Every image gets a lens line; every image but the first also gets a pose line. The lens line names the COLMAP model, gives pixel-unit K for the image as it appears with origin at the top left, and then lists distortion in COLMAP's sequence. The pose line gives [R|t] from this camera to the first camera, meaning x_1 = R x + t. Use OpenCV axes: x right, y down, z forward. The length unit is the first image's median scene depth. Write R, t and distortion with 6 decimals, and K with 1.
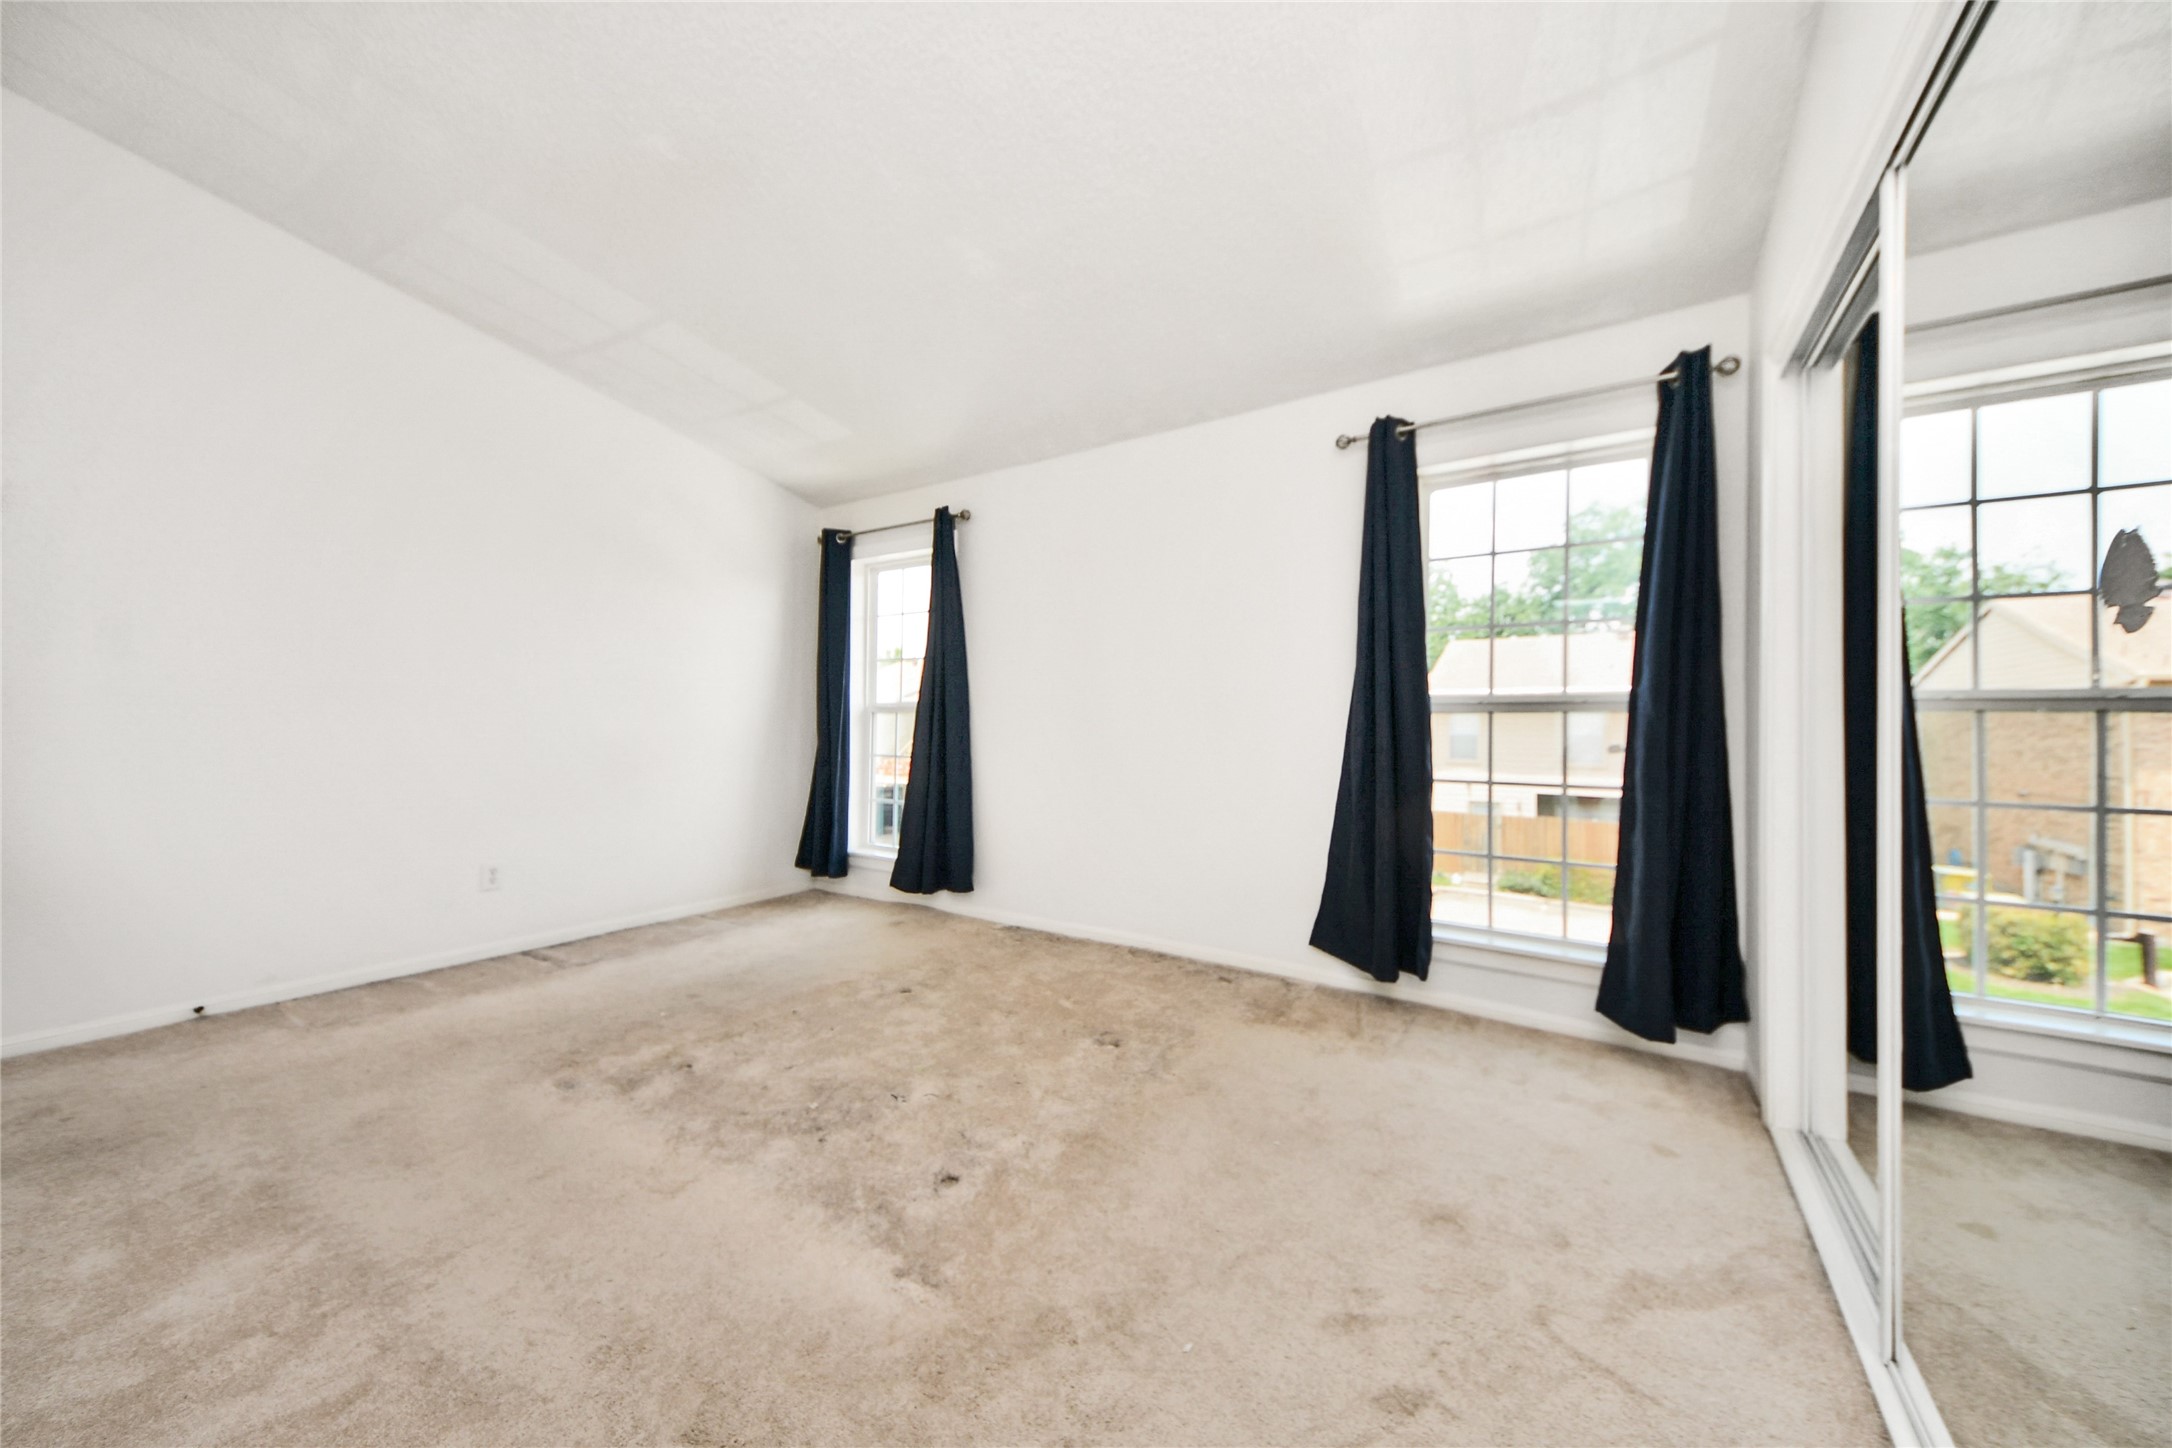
lens RADIAL K [[786.8, 0, 1086.0], [0, 786.8, 724.0], [0, 0, 1]] dist [0.066777, 0.000066]
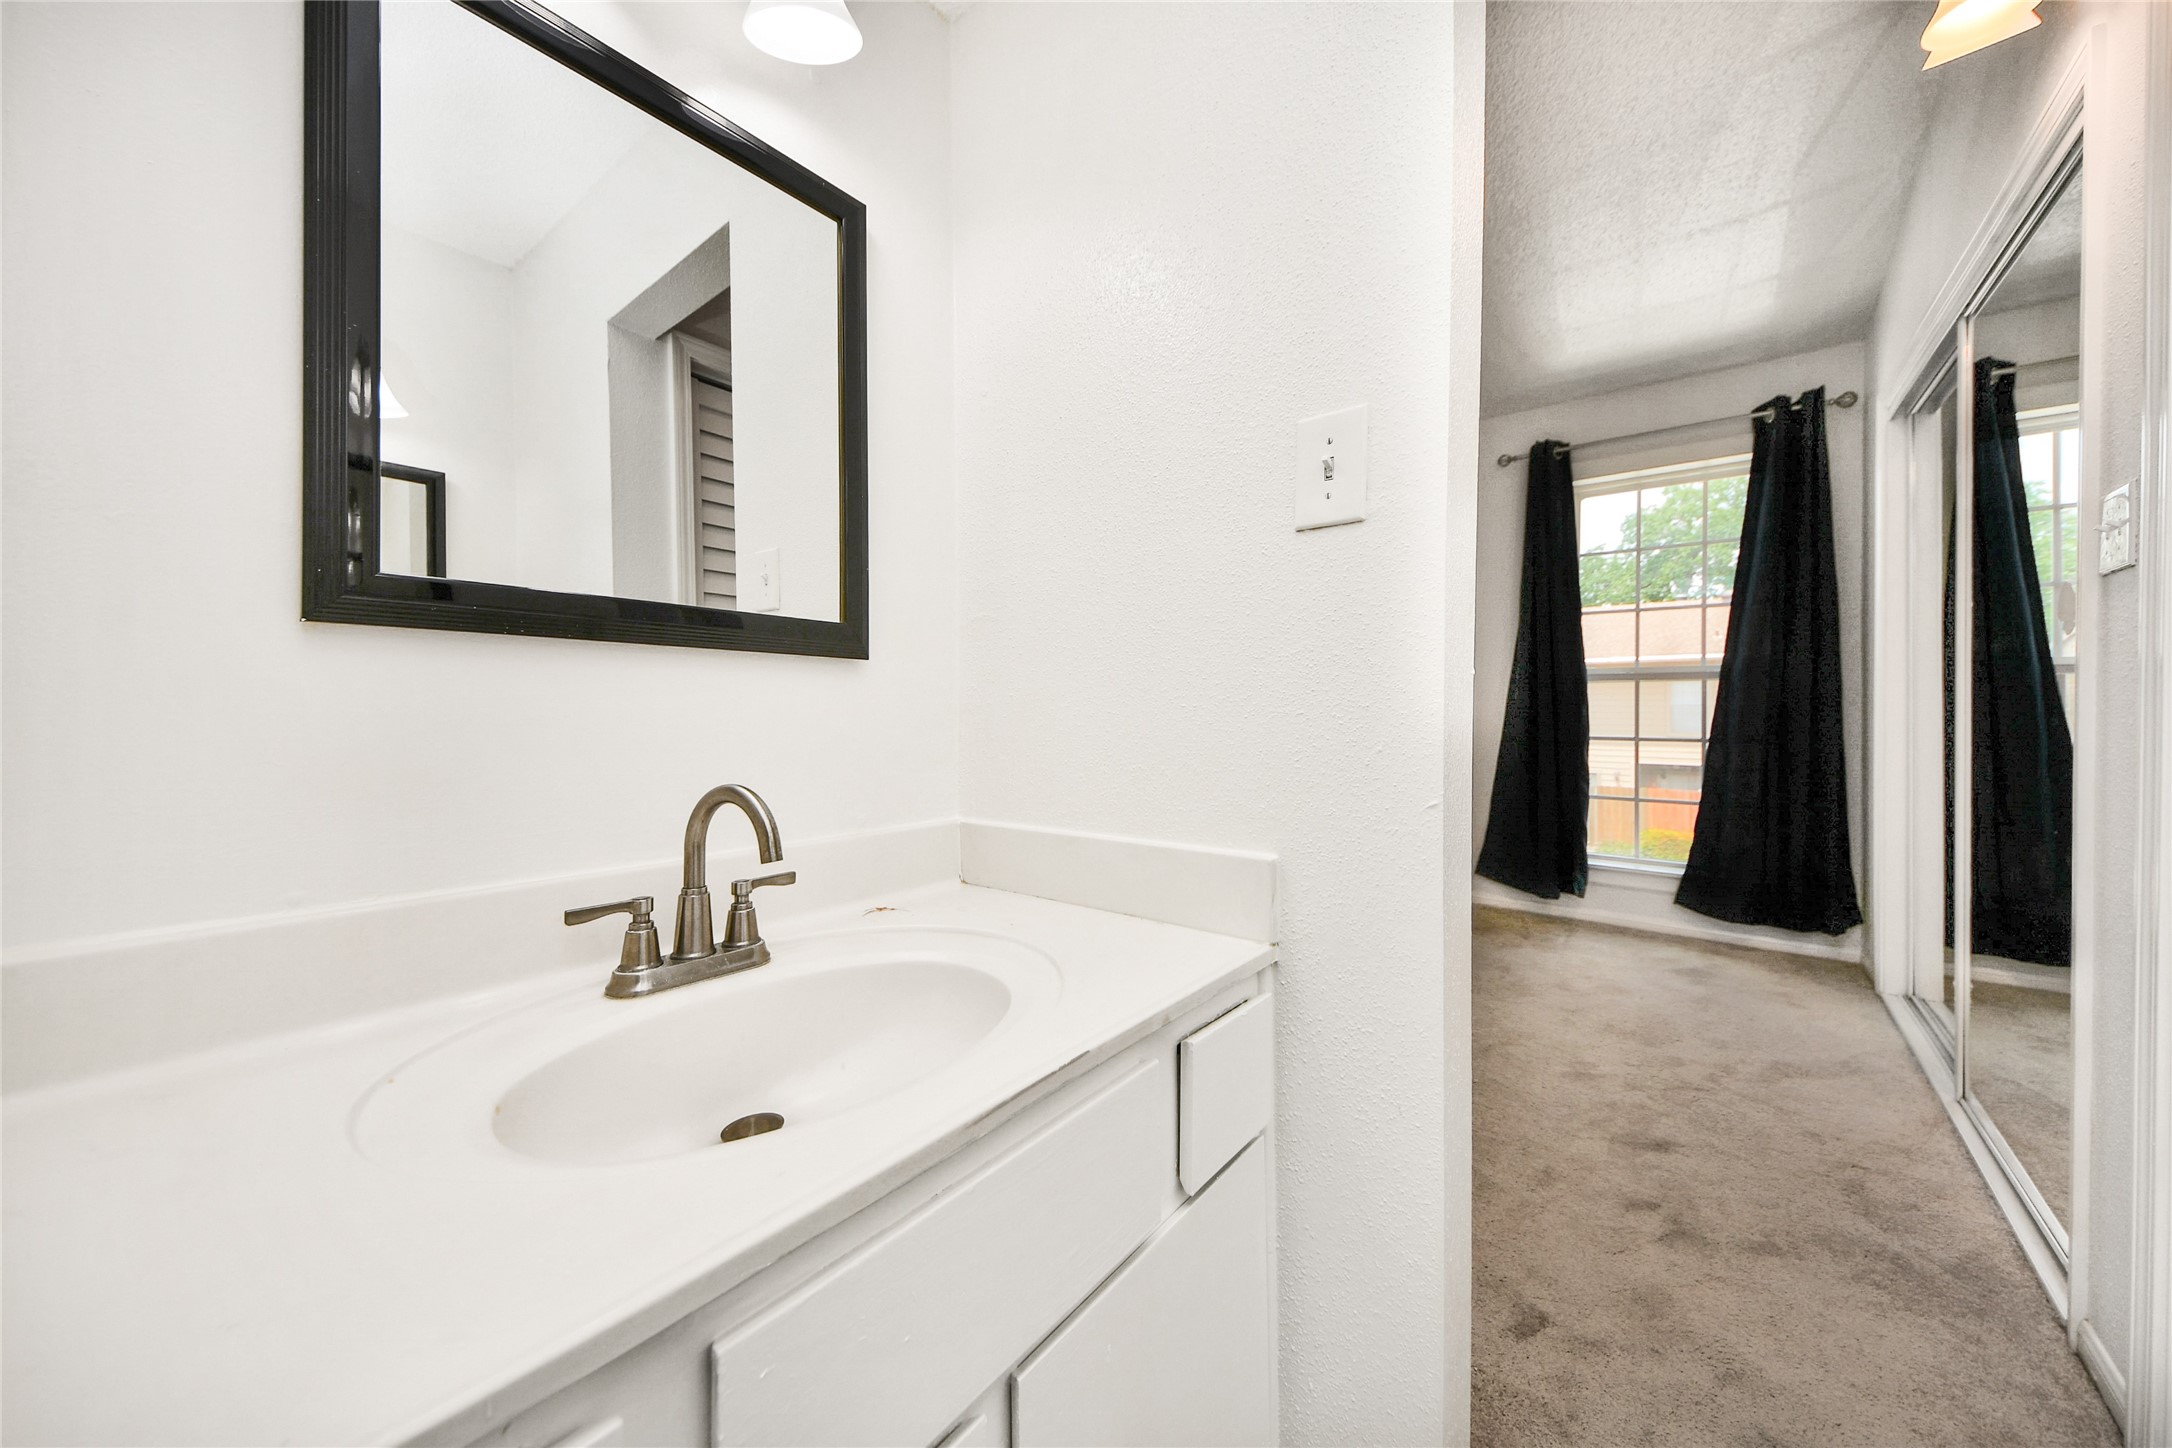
lens RADIAL K [[780.6, 0, 1082.7], [0, 780.6, 719.8], [0, 0, 1]] dist [0.038952, -0.000102]
pose [[0.996264, -0.014562, -0.085128, -0.235712], [0.015787, 0.999781, 0.013731, 0.015546], [0.084910, -0.015023, 0.996275, -0.279120]]
